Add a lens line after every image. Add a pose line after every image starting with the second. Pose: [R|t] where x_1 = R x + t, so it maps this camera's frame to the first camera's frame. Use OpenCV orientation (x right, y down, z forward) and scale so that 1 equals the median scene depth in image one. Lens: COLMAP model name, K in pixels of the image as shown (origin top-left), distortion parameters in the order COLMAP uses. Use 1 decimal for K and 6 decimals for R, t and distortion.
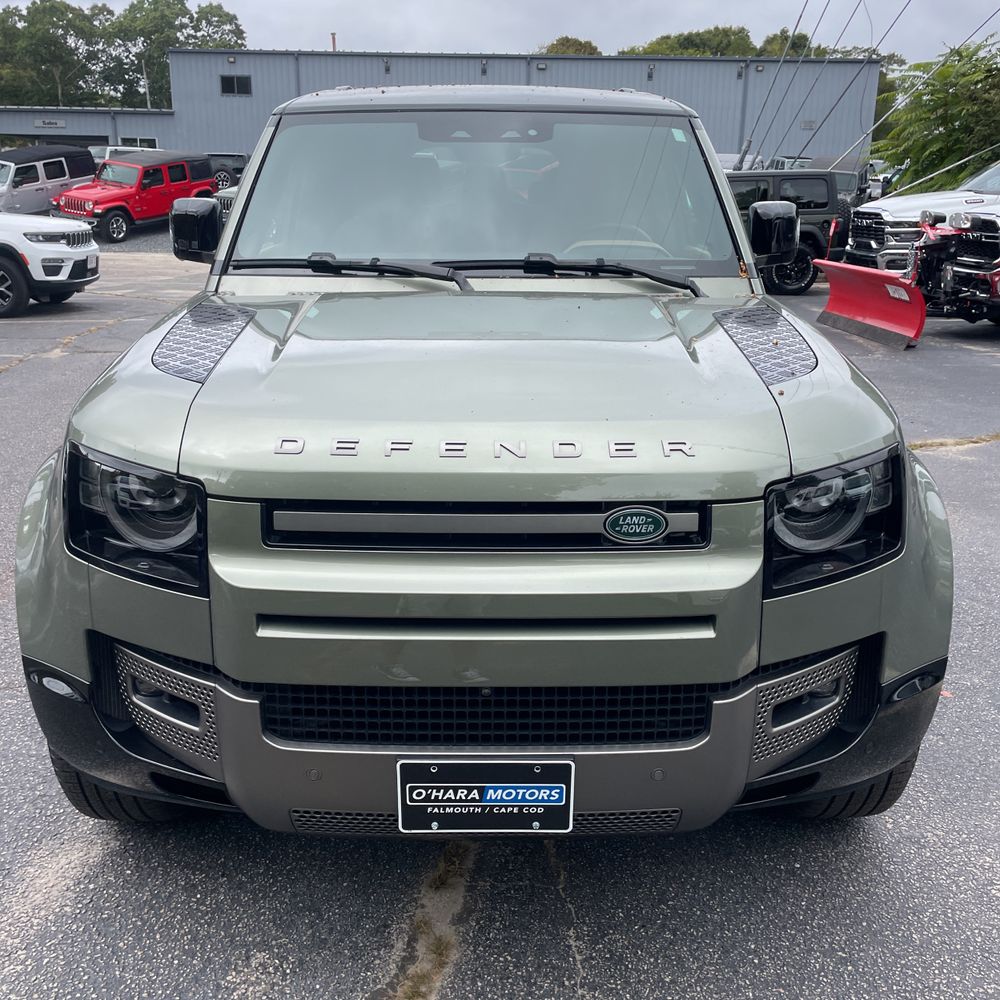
lens RADIAL K [[999.4, 0, 483.9], [0, 999.4, 488.8], [0, 0, 1]] dist [0.064668, -0.077910]
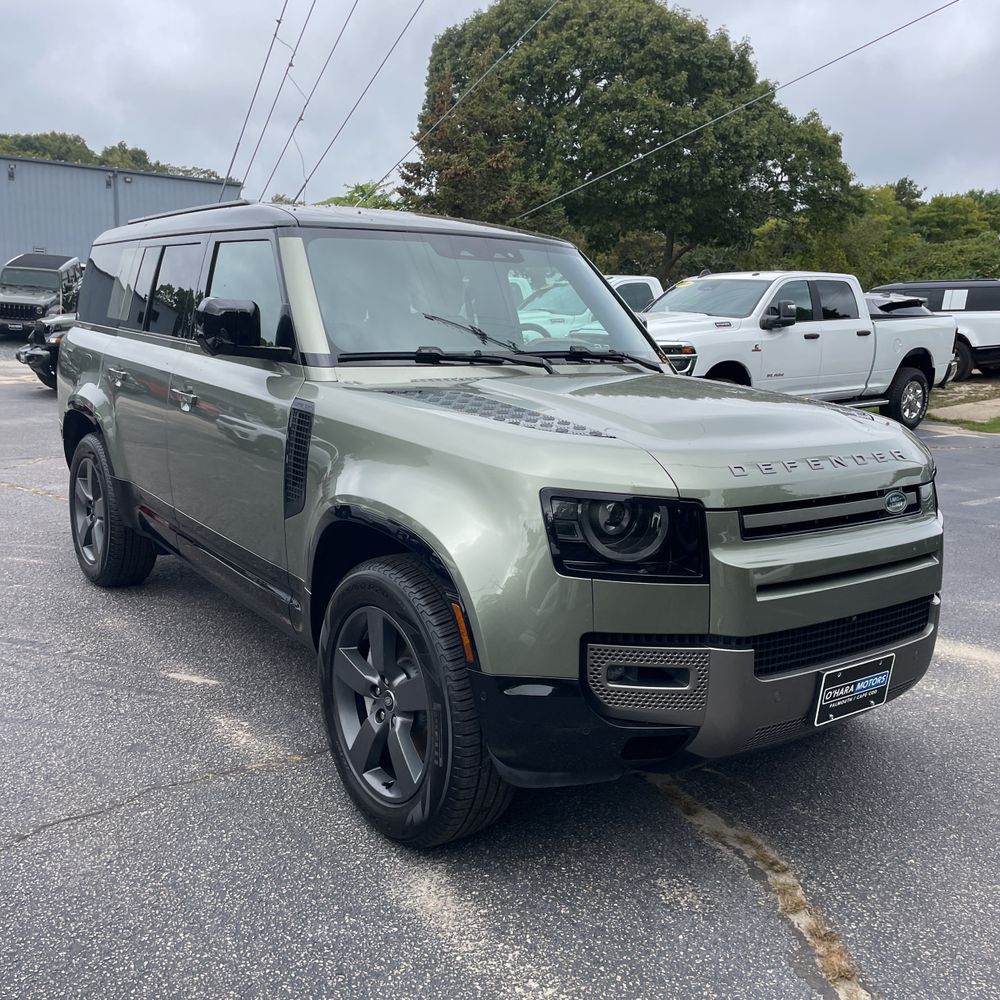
lens RADIAL K [[994.6, 0, 486.7], [0, 994.6, 497.7], [0, 0, 1]] dist [0.095674, -0.139958]
pose [[0.819349, -0.087116, 0.566637, -0.135738], [0.138704, 0.989146, -0.048491, 0.001636], [-0.556263, 0.118326, 0.822539, 0.002056]]
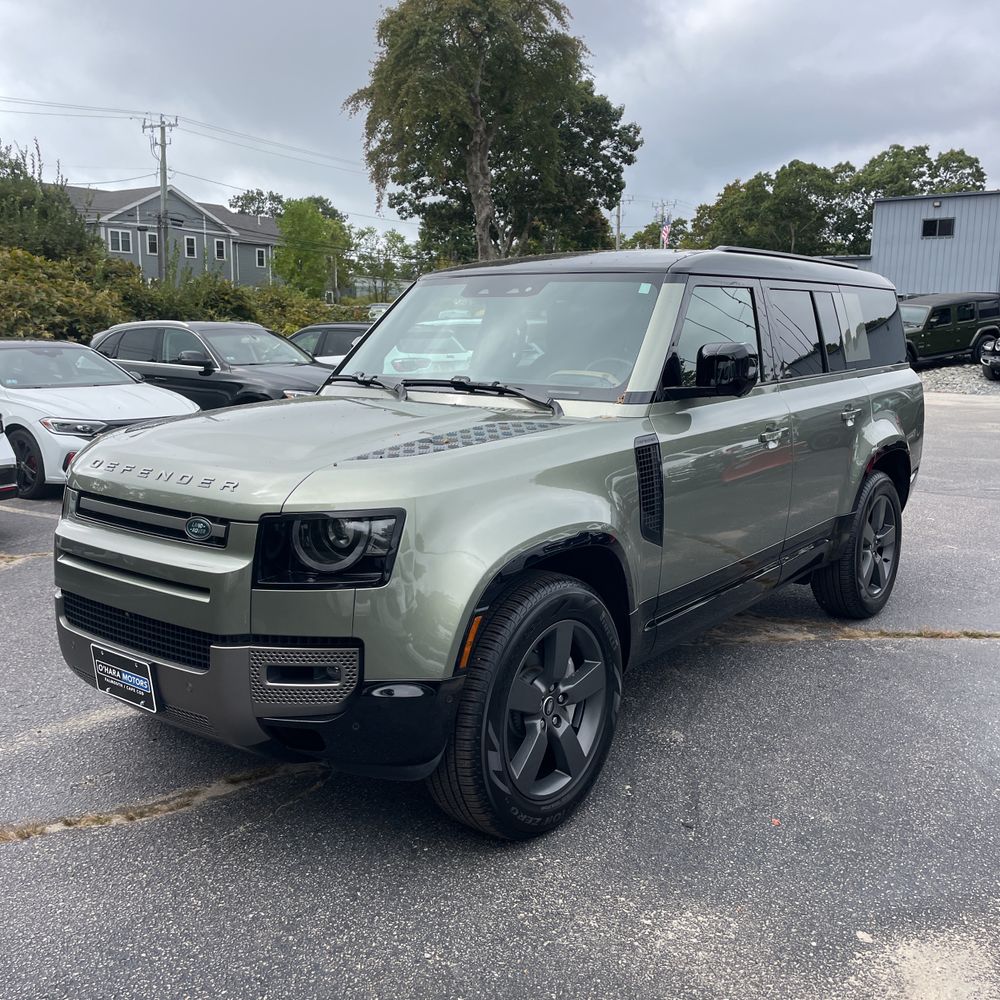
lens RADIAL K [[986.6, 0, 504.2], [0, 986.6, 494.0], [0, 0, 1]] dist [0.105011, -0.161675]
pose [[0.788424, 0.102917, -0.606462, 0.157313], [-0.177687, 0.981980, -0.064357, -0.000414], [0.588910, 0.158501, 0.792504, -0.001040]]
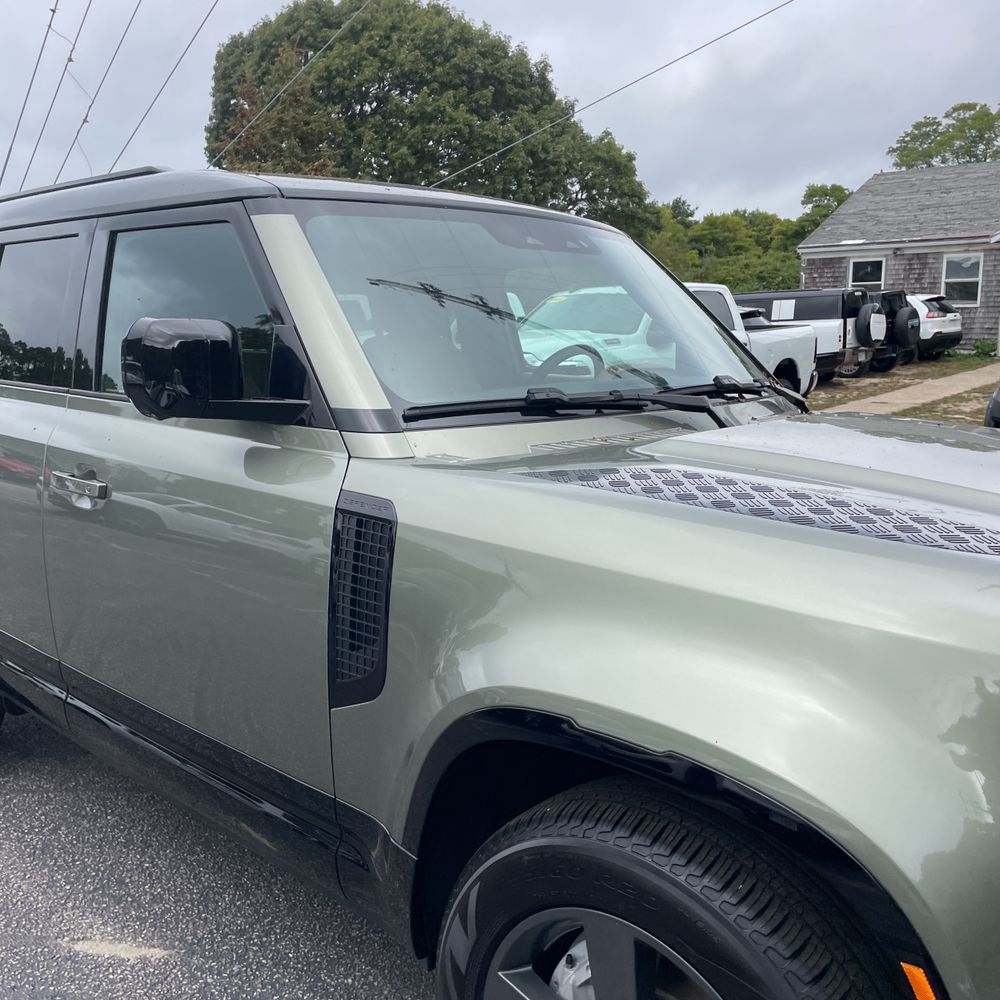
lens RADIAL K [[1008.3, 0, 513.0], [0, 1008.3, 495.5], [0, 0, 1]] dist [0.054123, -0.060109]
pose [[0.672389, -0.122119, 0.730055, -0.120798], [0.212299, 0.976675, -0.032159, -0.026298], [-0.709100, 0.176613, 0.682631, 0.099856]]
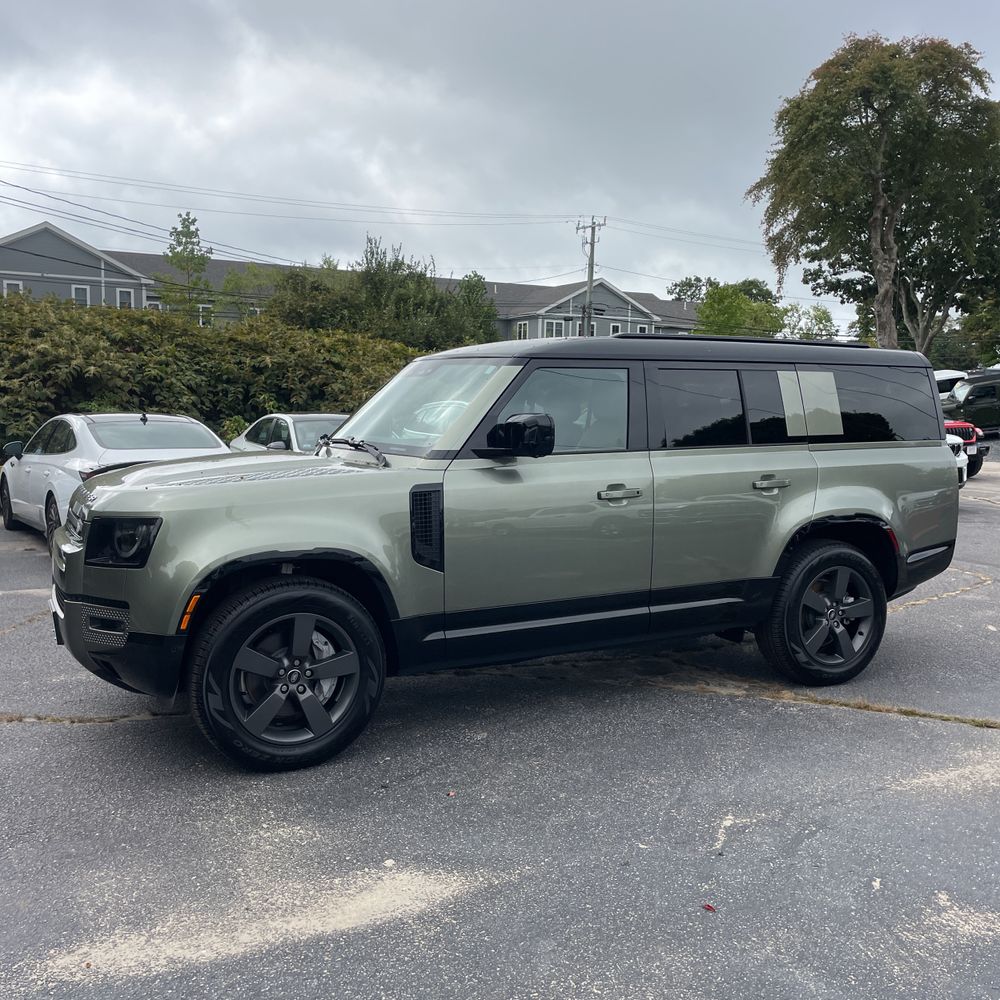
lens RADIAL K [[986.6, 0, 504.2], [0, 986.6, 494.0], [0, 0, 1]] dist [0.105011, -0.161675]
pose [[0.457528, 0.081886, -0.885417, 0.296776], [-0.260353, 0.964448, -0.045339, -0.021561], [0.850226, 0.251265, 0.462581, 0.073886]]
